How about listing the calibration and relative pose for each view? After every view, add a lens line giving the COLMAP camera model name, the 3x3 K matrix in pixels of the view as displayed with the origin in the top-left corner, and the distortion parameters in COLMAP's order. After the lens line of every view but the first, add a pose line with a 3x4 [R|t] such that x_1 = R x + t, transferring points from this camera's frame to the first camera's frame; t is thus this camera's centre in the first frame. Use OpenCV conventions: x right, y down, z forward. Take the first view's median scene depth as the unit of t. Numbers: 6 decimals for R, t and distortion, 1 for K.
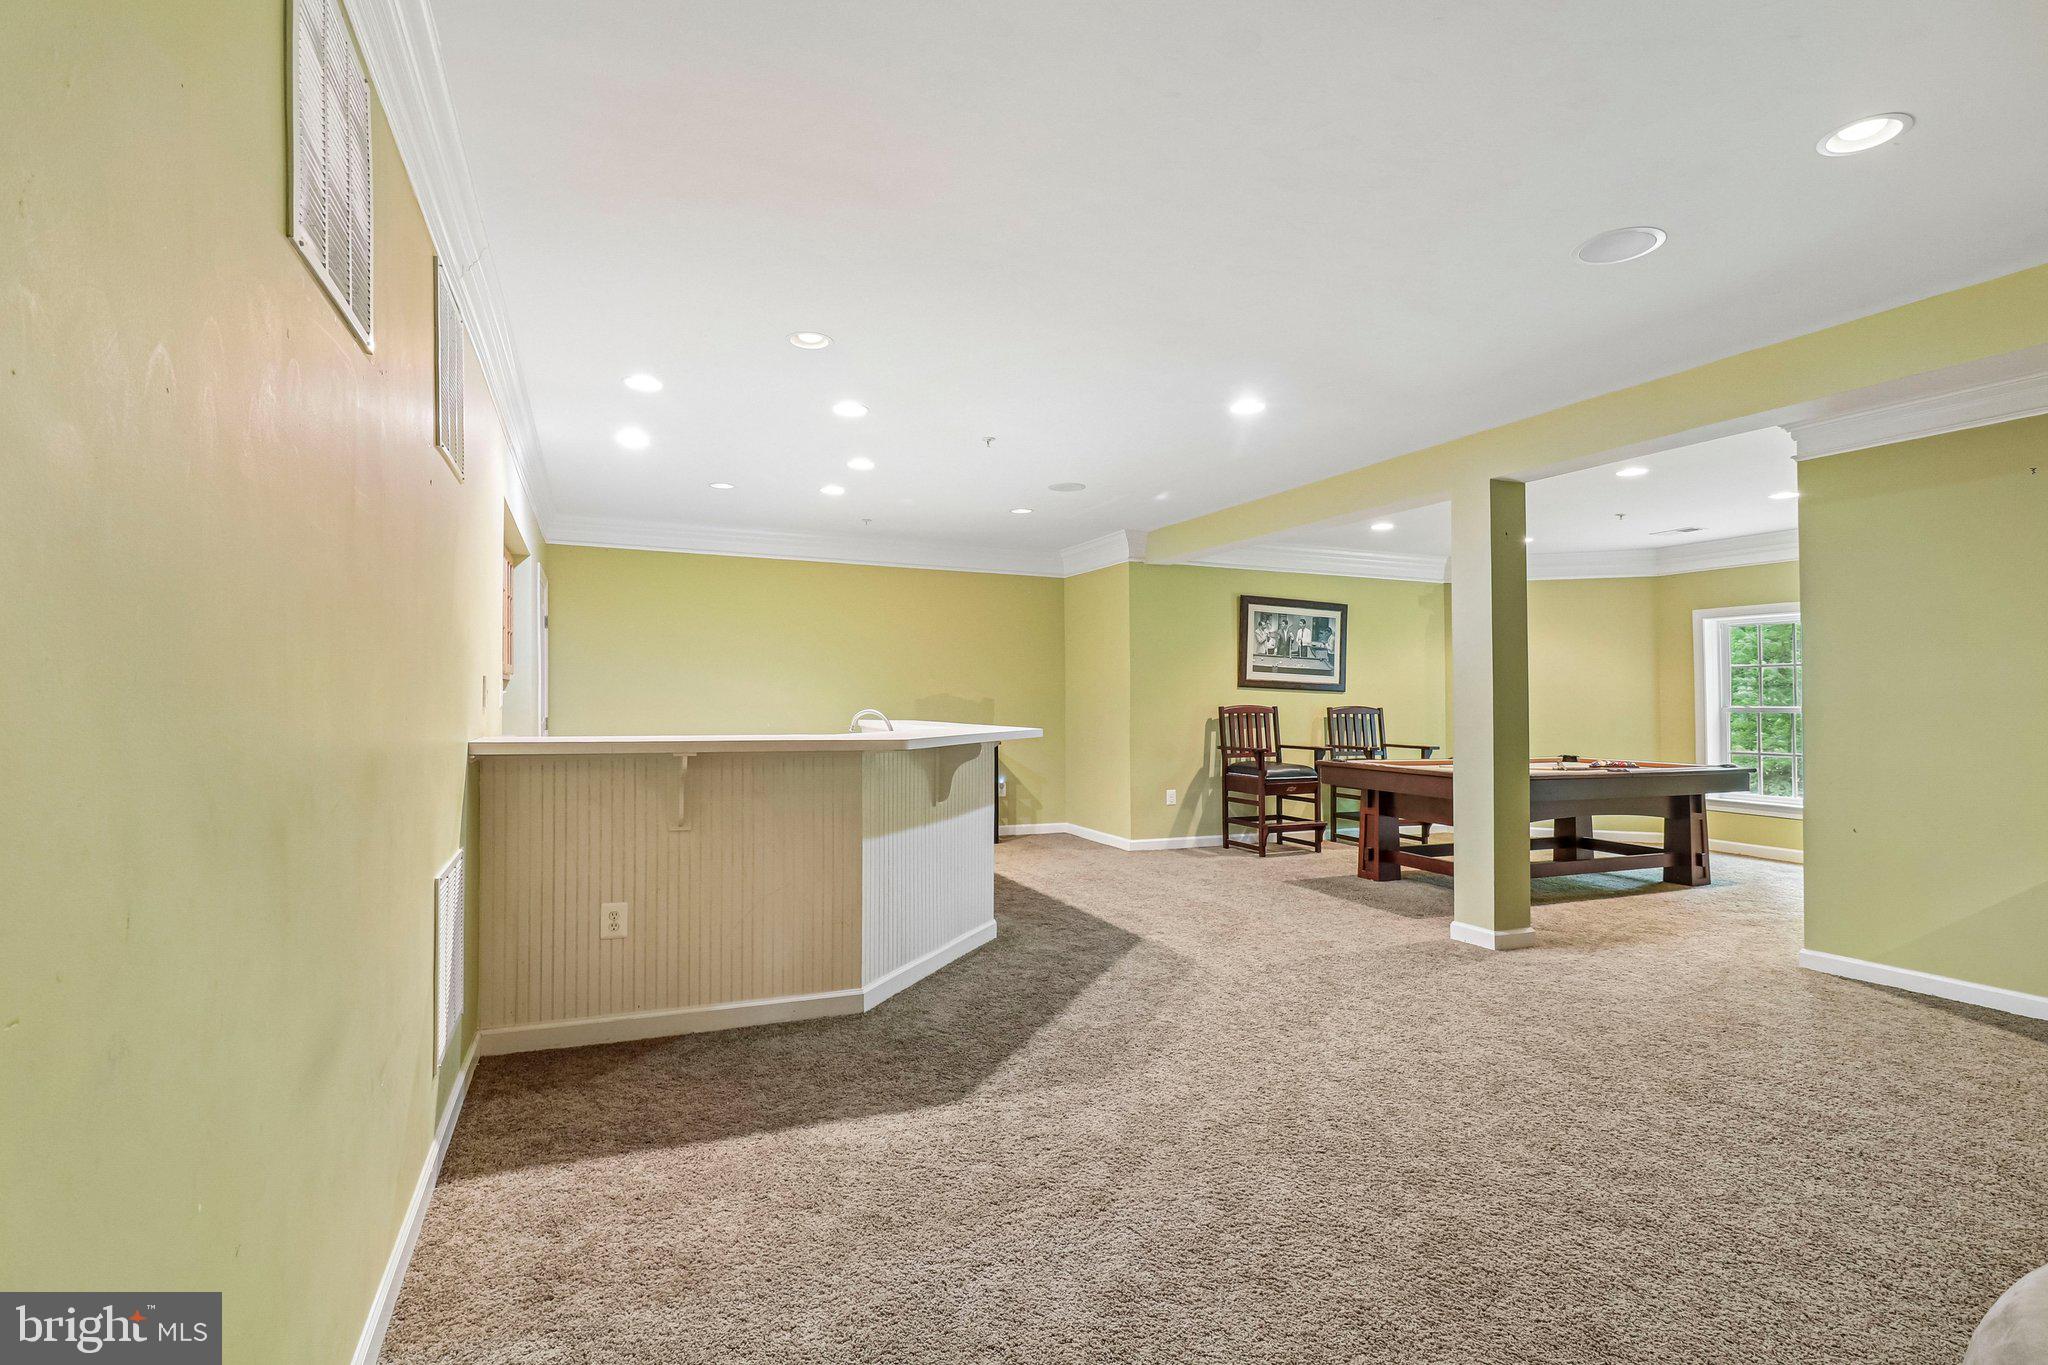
lens RADIAL K [[981.1, 0, 966.8], [0, 981.1, 697.3], [0, 0, 1]] dist [0.003863, -0.008677]
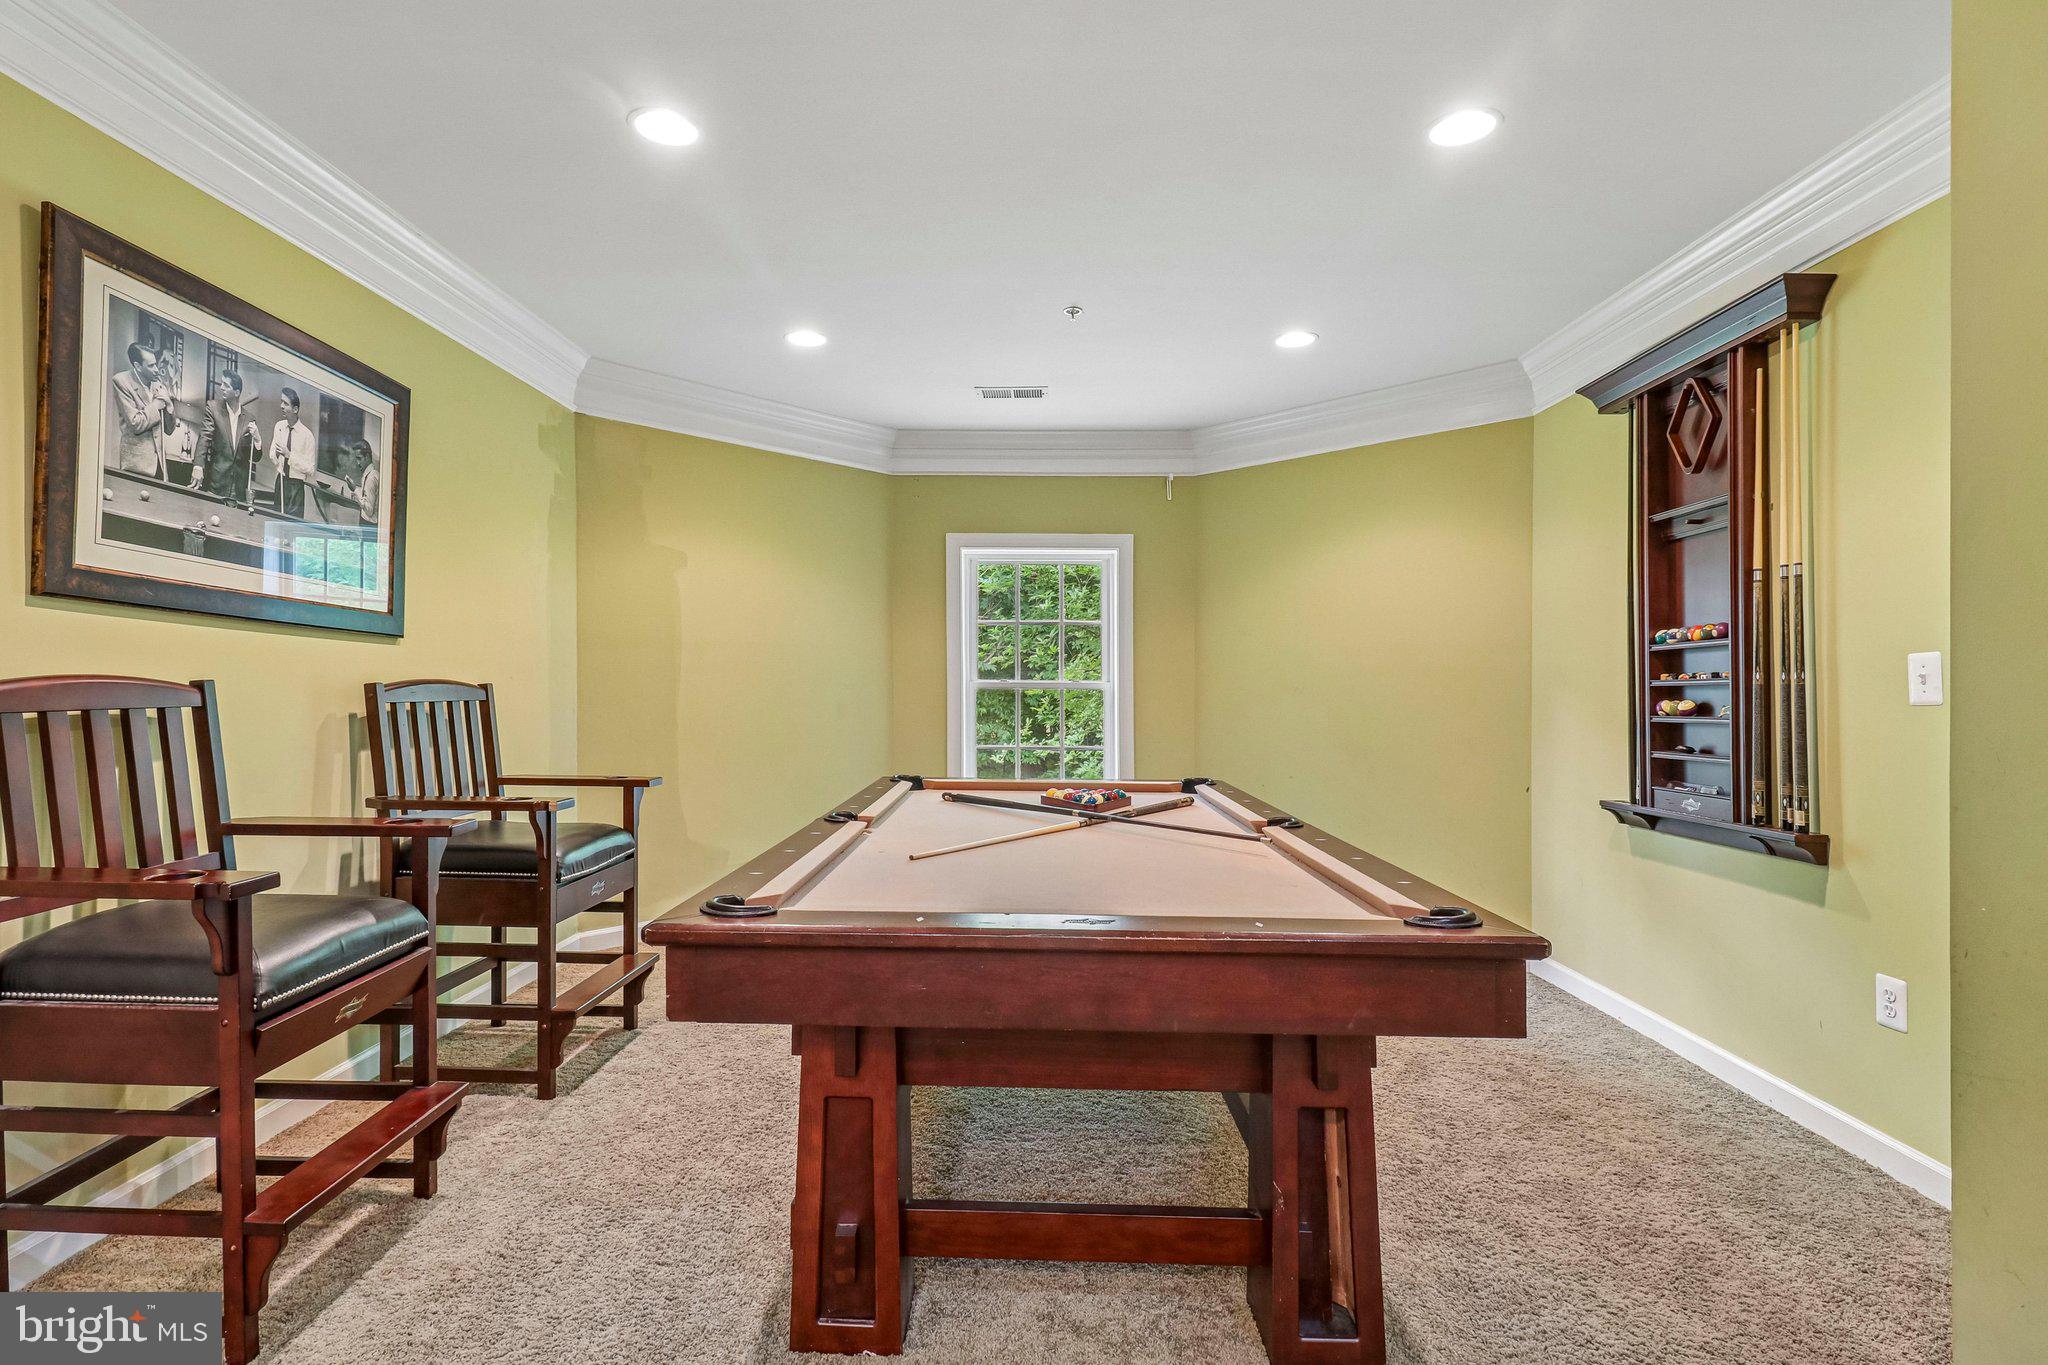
lens RADIAL K [[981.1, 0, 1011.2], [0, 981.1, 688.1], [0, 0, 1]] dist [0.003863, -0.008677]
pose [[0.370148, -0.004426, 0.928962, 0.147649], [-0.008951, 0.999925, 0.008331, 0.007587], [-0.928930, -0.011399, 0.370081, 0.696457]]
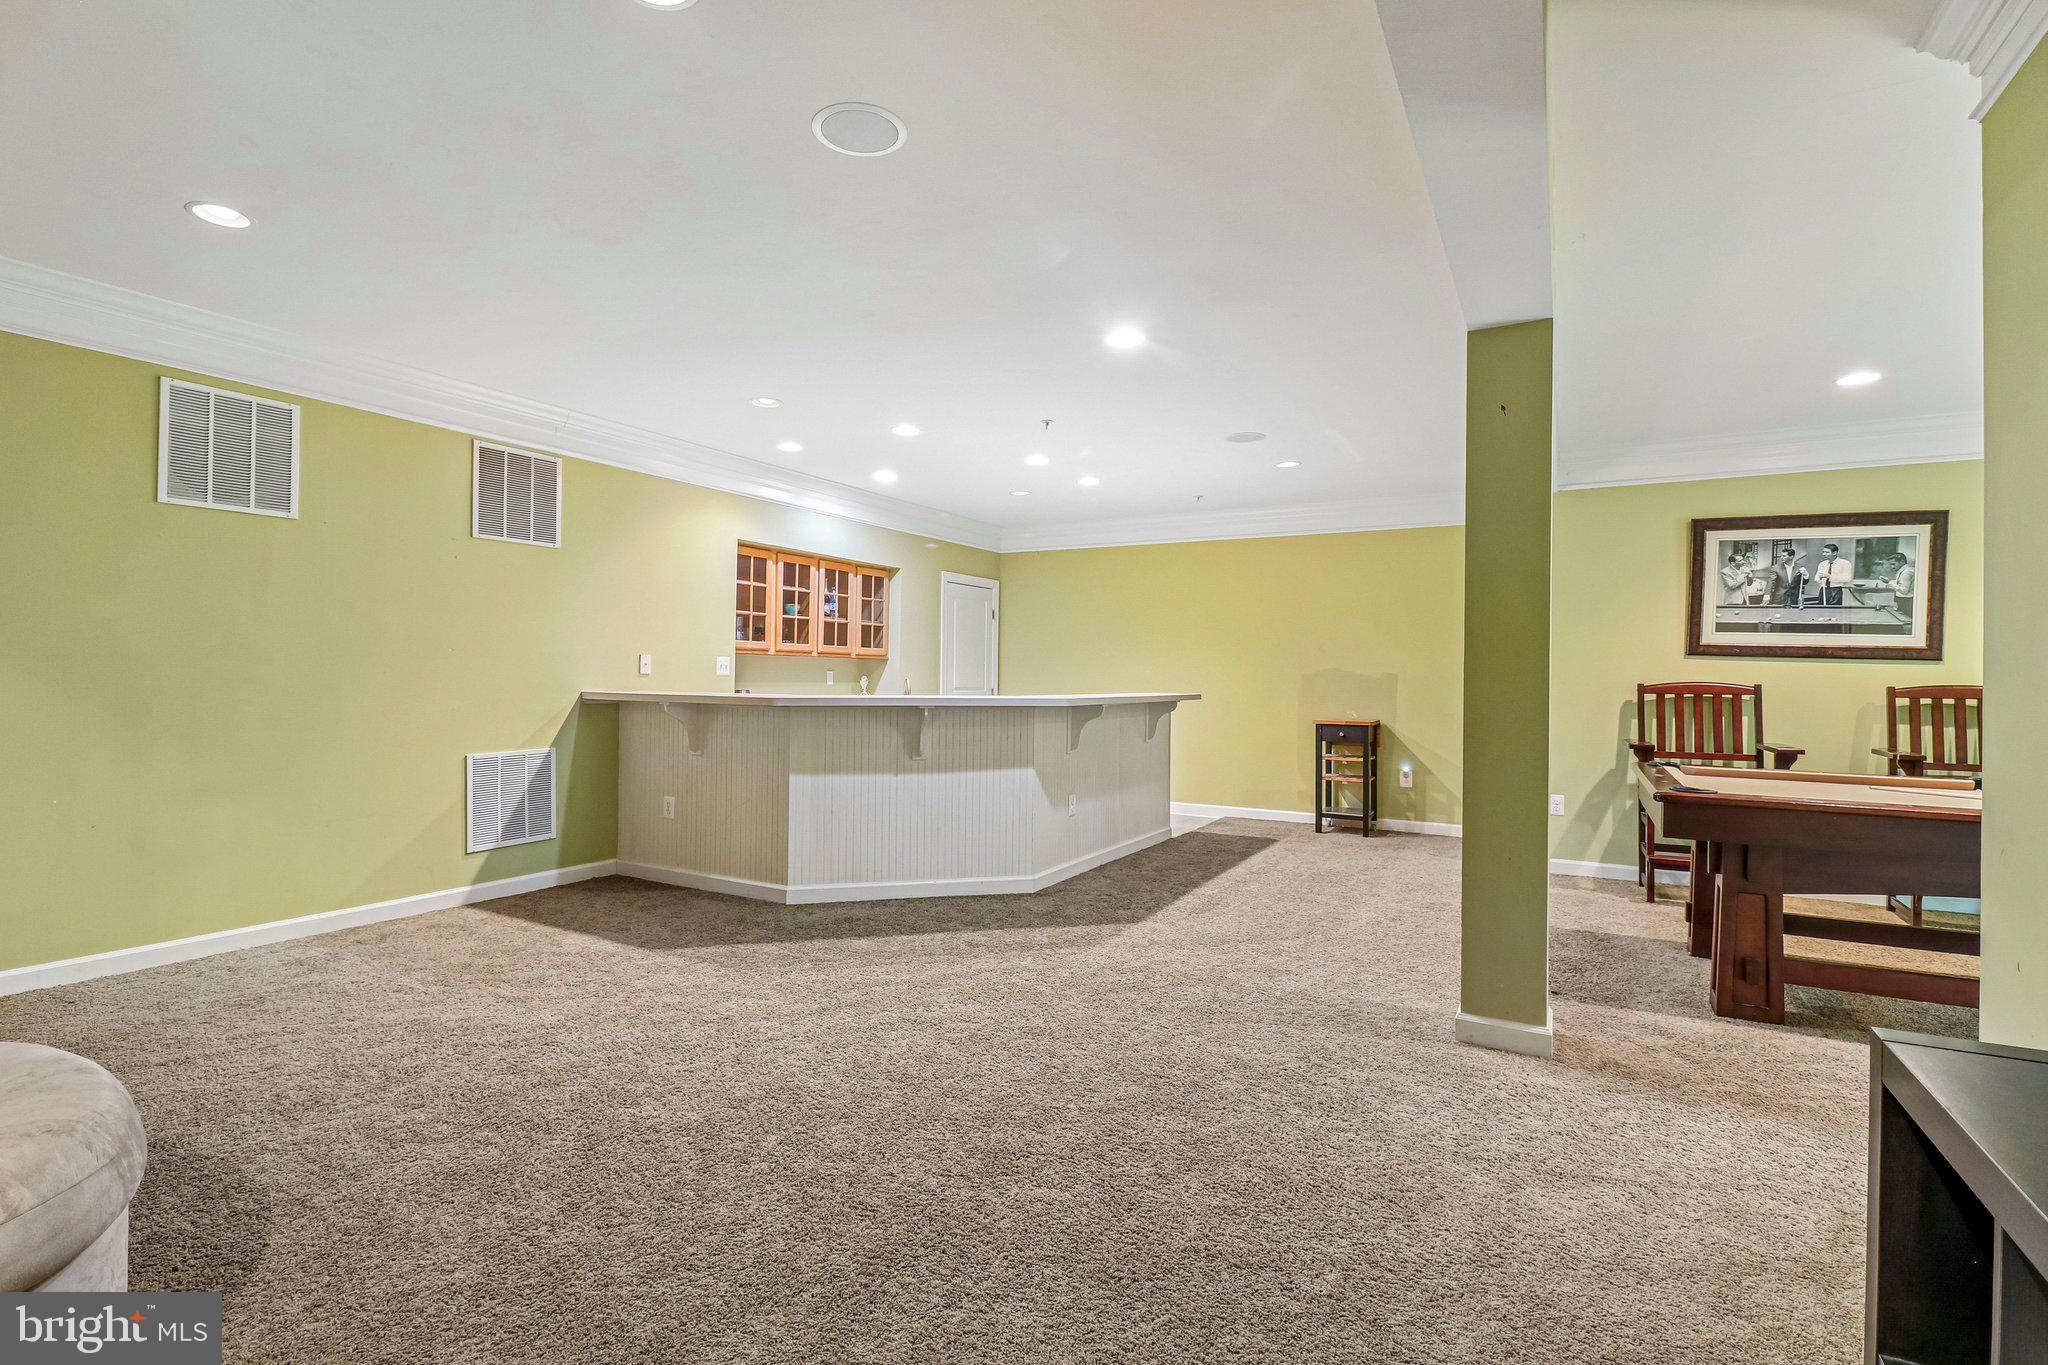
lens RADIAL K [[981.1, 0, 1010.9], [0, 981.1, 696.3], [0, 0, 1]] dist [0.003863, -0.008677]
pose [[0.596383, 0.016626, -0.802528, 0.542346], [-0.003469, 0.999830, 0.018136, 0.007225], [0.802693, -0.008033, 0.596339, 0.217234]]
